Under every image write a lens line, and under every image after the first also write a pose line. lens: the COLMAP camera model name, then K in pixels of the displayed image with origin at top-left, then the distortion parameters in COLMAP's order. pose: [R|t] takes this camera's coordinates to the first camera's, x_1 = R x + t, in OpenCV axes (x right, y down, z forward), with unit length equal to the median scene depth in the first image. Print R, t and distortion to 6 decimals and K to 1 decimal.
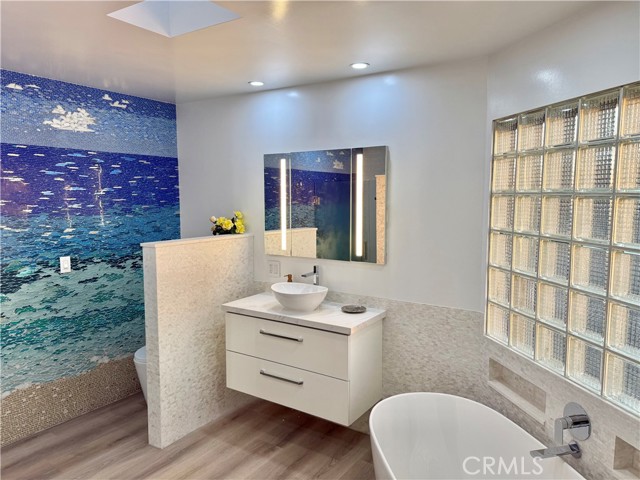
lens RADIAL K [[447.2, 0, 319.4], [0, 447.2, 238.3], [0, 0, 1]] dist [0.036344, -0.044278]
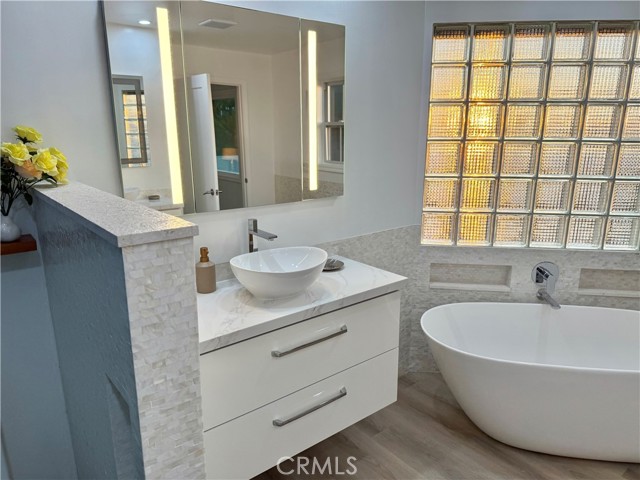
lens RADIAL K [[447.2, 0, 319.6], [0, 447.2, 243.4], [0, 0, 1]] dist [0.036344, -0.044278]
pose [[0.307261, -0.239603, 0.920967, -0.626789], [0.090219, 0.970759, 0.222458, -0.037222], [-0.947339, 0.014736, 0.319893, 0.856763]]
